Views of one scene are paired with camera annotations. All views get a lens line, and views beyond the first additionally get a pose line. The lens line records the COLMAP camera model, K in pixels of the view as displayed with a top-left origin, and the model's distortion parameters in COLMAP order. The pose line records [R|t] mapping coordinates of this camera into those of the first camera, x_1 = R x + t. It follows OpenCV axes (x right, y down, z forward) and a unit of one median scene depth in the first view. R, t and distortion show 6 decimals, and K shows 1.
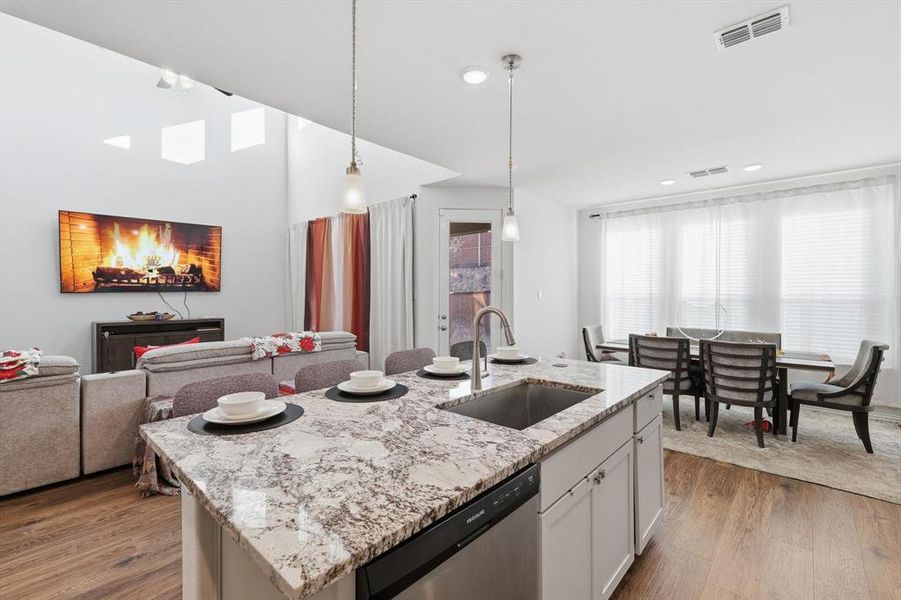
lens RADIAL K [[400.5, 0, 451.9], [0, 400.5, 300.6], [0, 0, 1]] dist [0.013162, -0.001494]
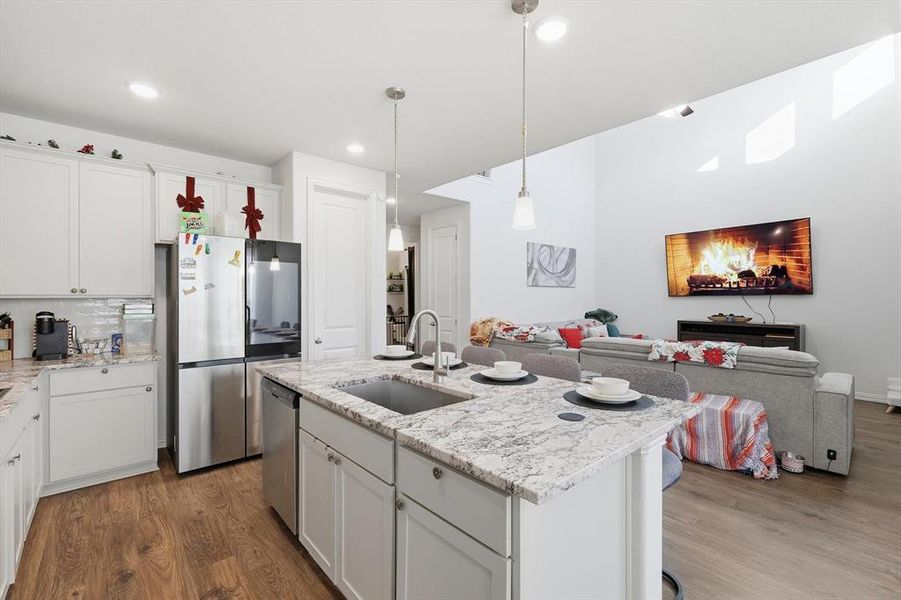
lens RADIAL K [[400.5, 0, 452.1], [0, 400.5, 297.0], [0, 0, 1]] dist [0.013162, -0.001494]
pose [[-0.121494, 0.000396, -0.992592, 0.402837], [-0.017670, 0.999841, 0.002562, -0.006733], [0.992435, 0.017850, -0.121468, 0.406380]]
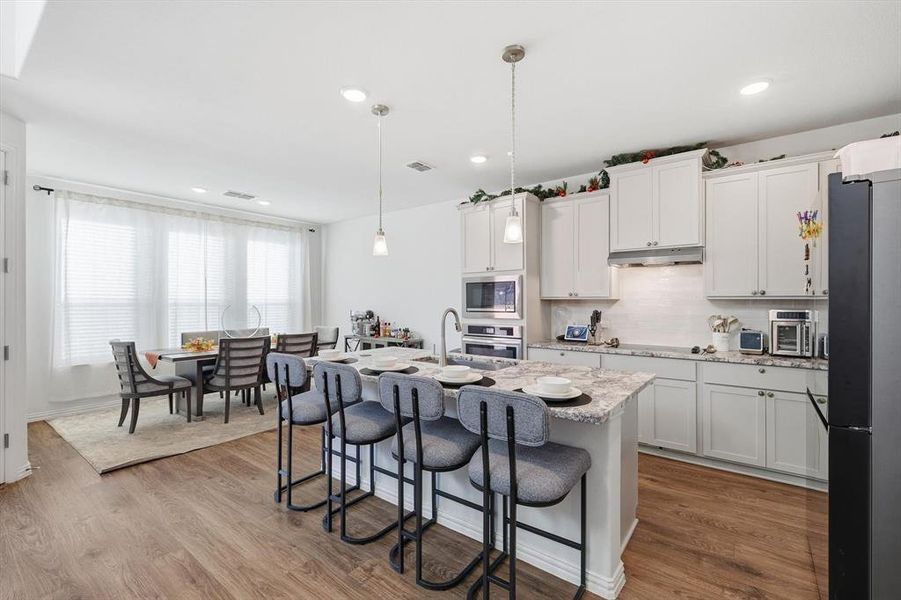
lens RADIAL K [[400.5, 0, 455.1], [0, 400.5, 302.0], [0, 0, 1]] dist [0.013162, -0.001494]
pose [[-0.082269, -0.006498, 0.996589, -0.448830], [0.017629, 0.999813, 0.007974, -0.003955], [-0.996454, 0.018225, -0.082139, 0.357930]]
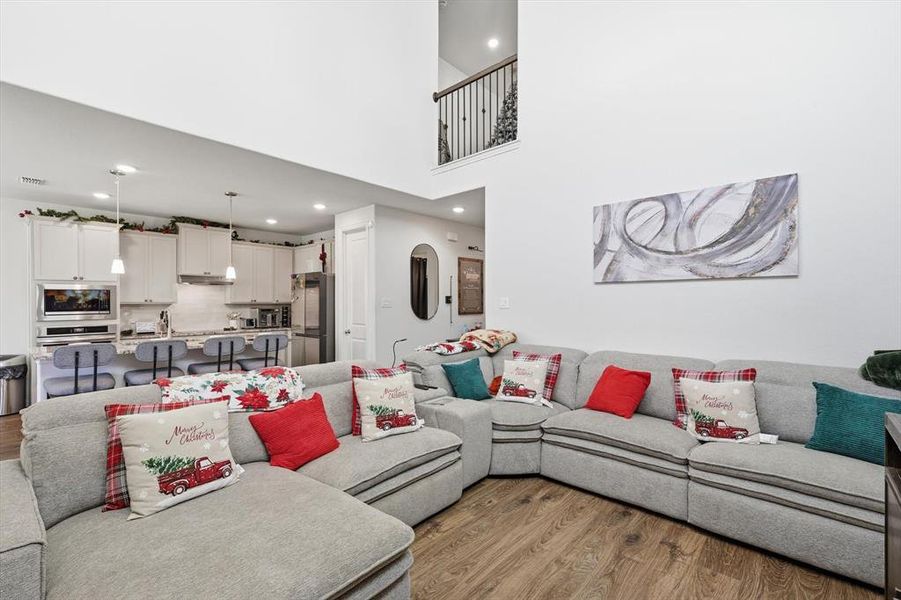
lens RADIAL K [[400.5, 0, 453.7], [0, 400.5, 299.9], [0, 0, 1]] dist [0.013162, -0.001494]
pose [[-0.999763, 0.000830, -0.021762, -0.516422], [0.000618, 0.999952, 0.009754, -0.018854], [0.021769, 0.009738, -0.999716, 1.126569]]
